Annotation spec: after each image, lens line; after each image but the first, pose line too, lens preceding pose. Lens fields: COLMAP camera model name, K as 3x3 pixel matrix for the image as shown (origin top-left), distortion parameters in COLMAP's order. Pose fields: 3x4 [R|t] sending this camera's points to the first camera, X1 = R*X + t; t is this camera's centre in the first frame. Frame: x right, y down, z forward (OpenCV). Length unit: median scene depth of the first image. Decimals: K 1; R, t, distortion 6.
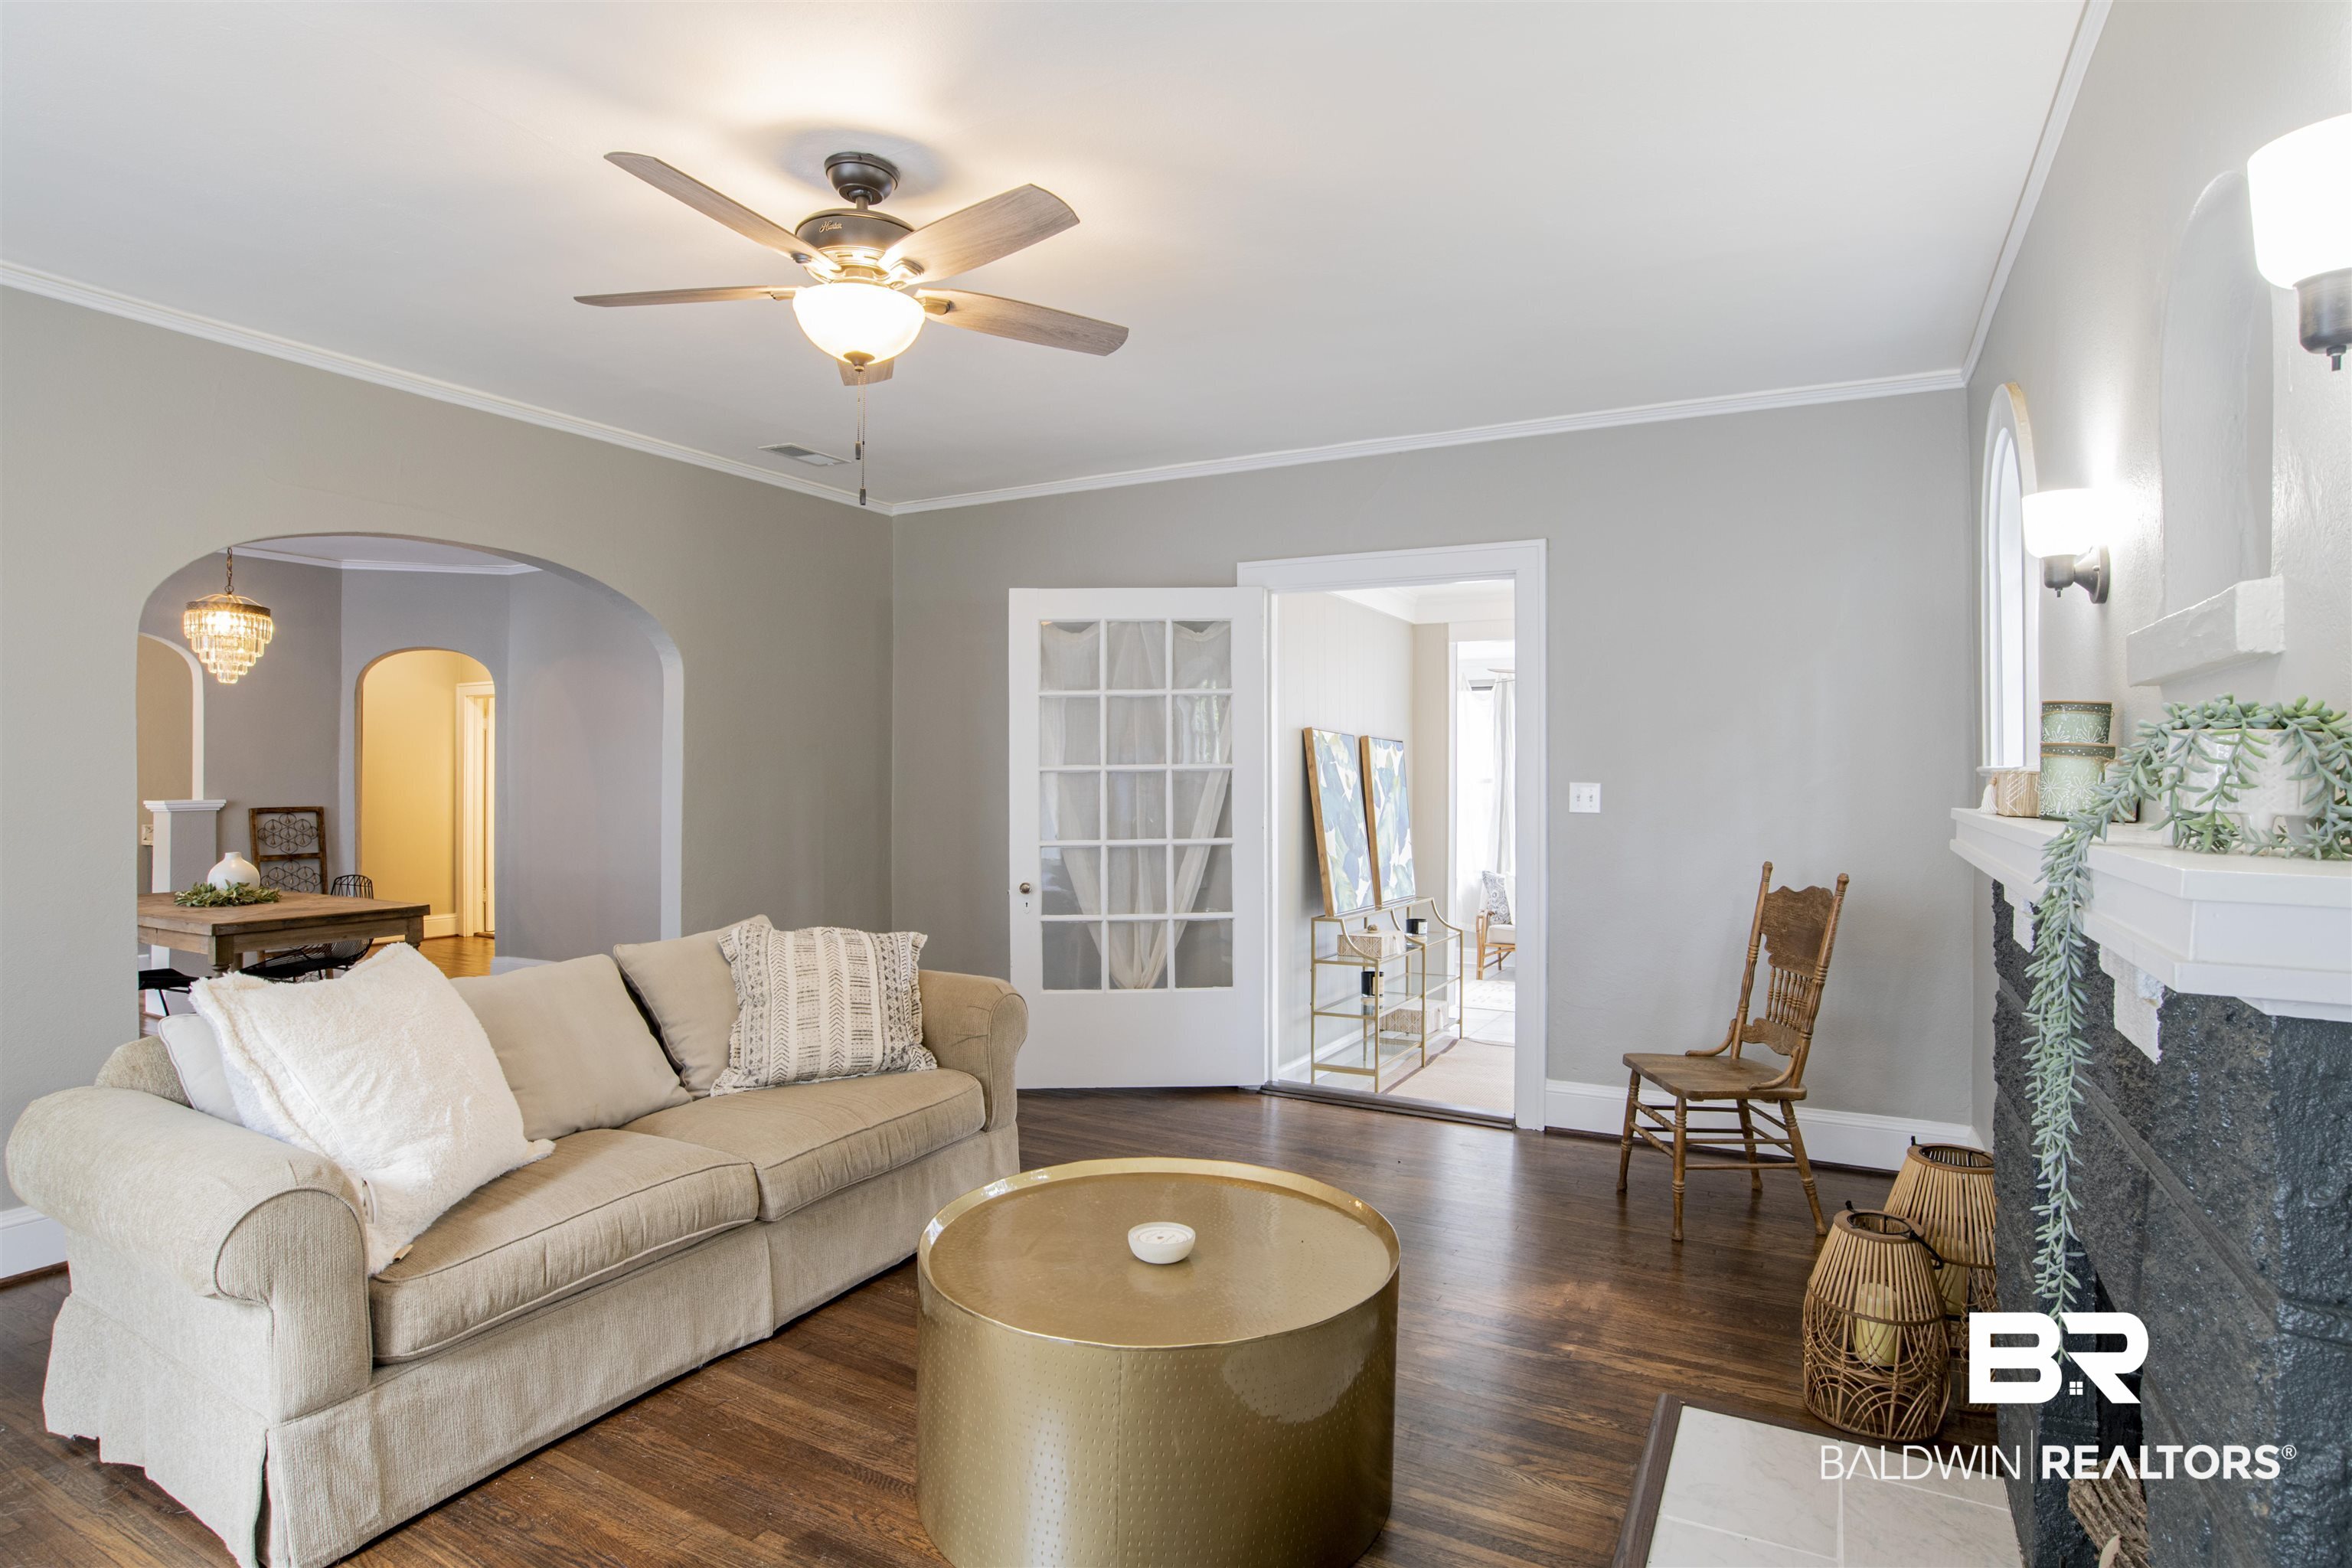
lens RADIAL K [[1199.6, 0, 1193.1], [0, 1199.6, 769.6], [0, 0, 1]] dist [-0.052986, 0.005255]
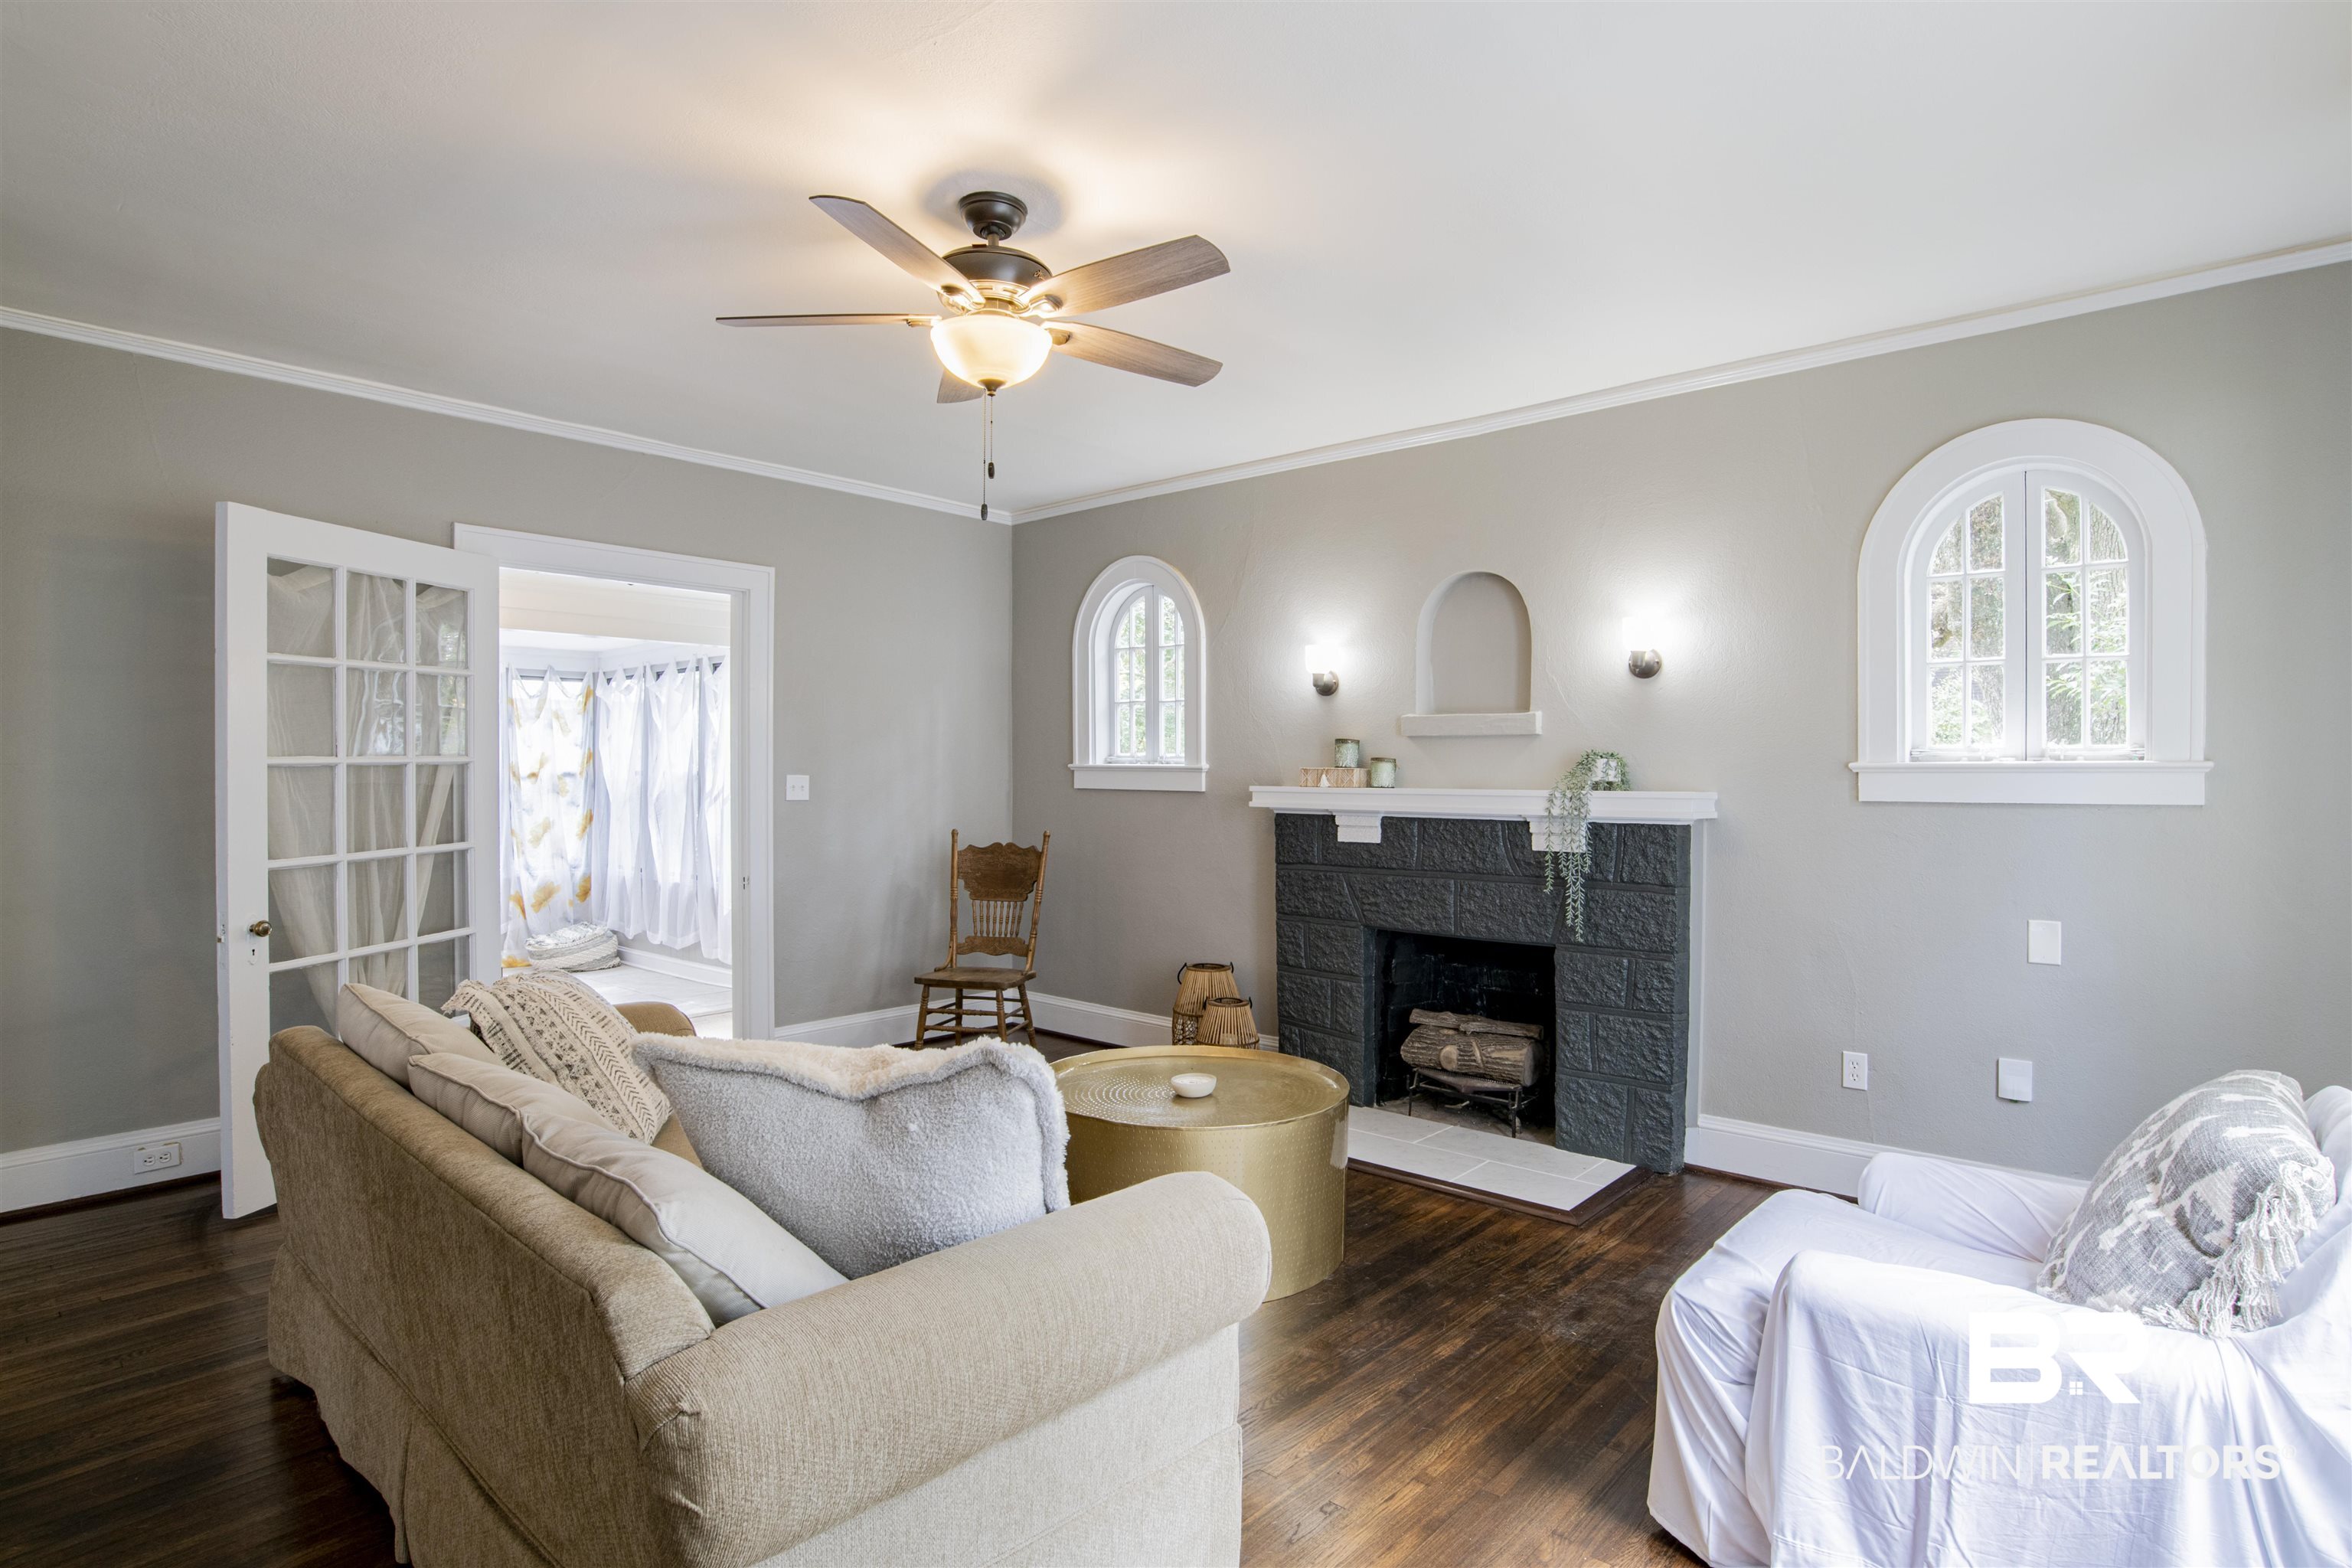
lens RADIAL K [[1199.6, 0, 1190.8], [0, 1199.6, 774.0], [0, 0, 1]] dist [-0.052986, 0.005255]
pose [[0.227396, -0.006365, 0.973782, -0.677829], [-0.006016, 0.999950, 0.007941, -0.001957], [-0.973784, -0.007664, 0.227347, 0.303160]]
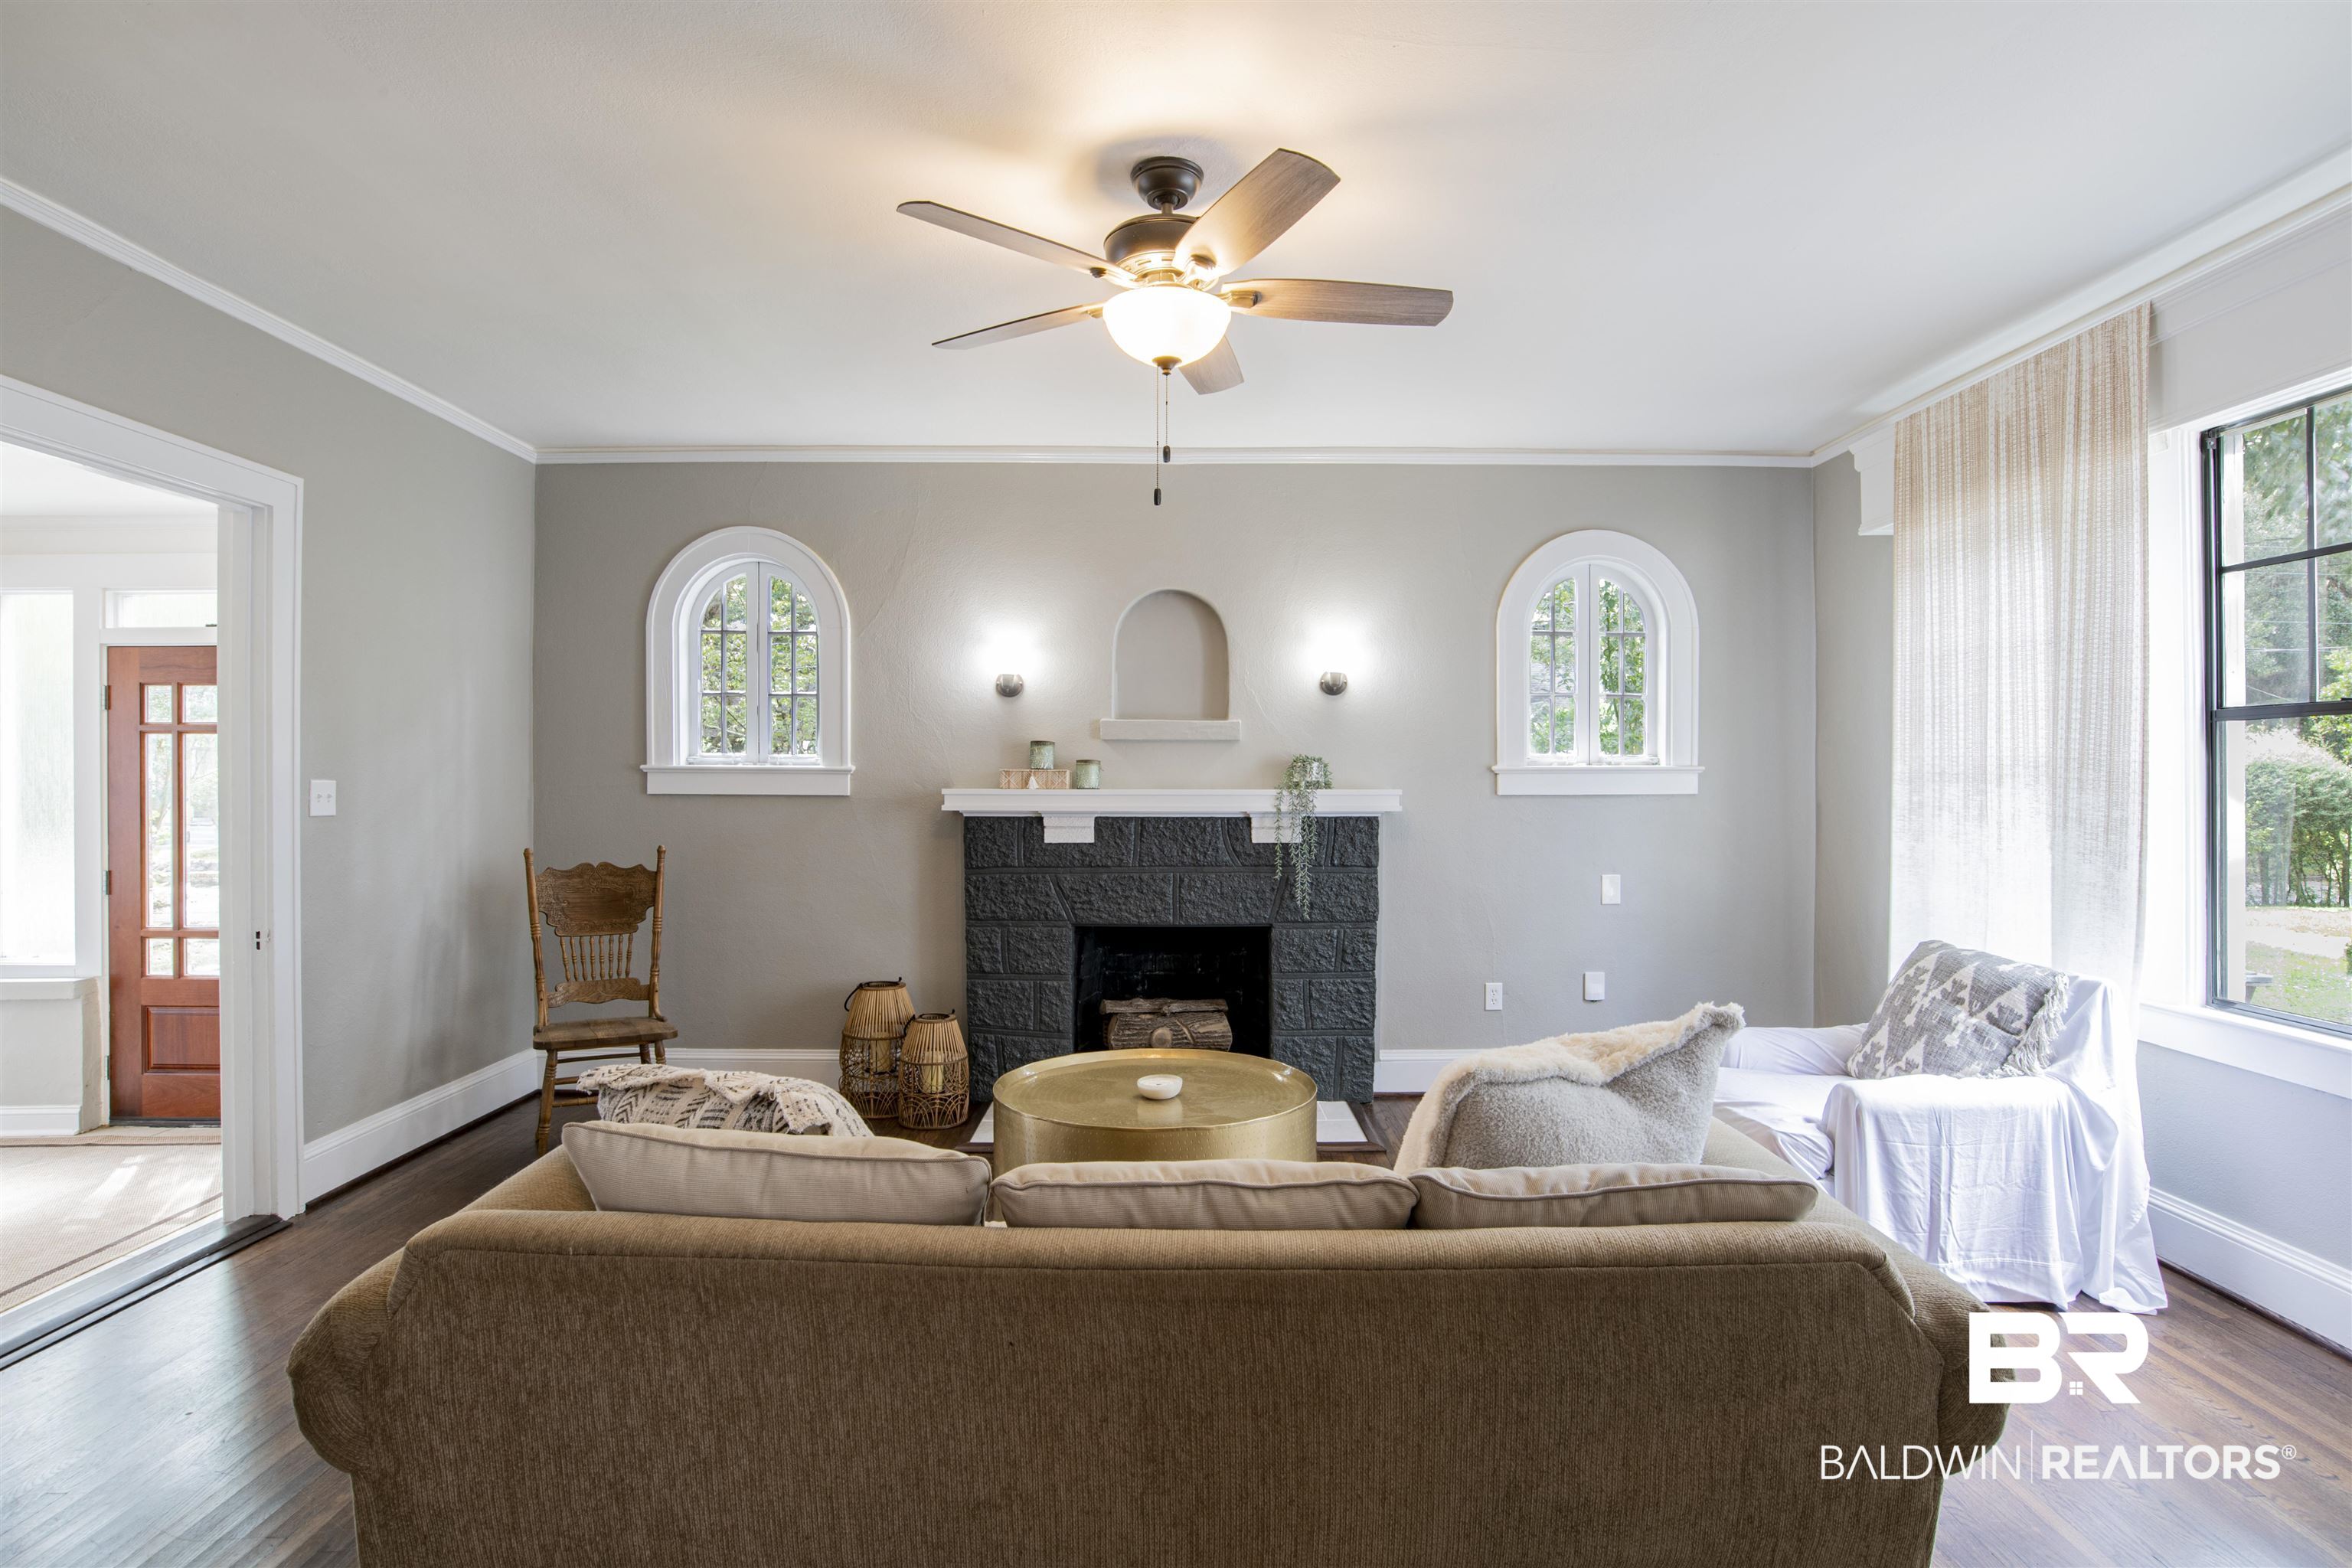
lens RADIAL K [[1199.6, 0, 1195.3], [0, 1199.6, 772.2], [0, 0, 1]] dist [-0.052986, 0.005255]
pose [[-0.487047, -0.003069, 0.873370, -0.620140], [-0.007524, 0.999971, -0.000682, 0.001637], [-0.873343, -0.006903, -0.487056, 0.773439]]
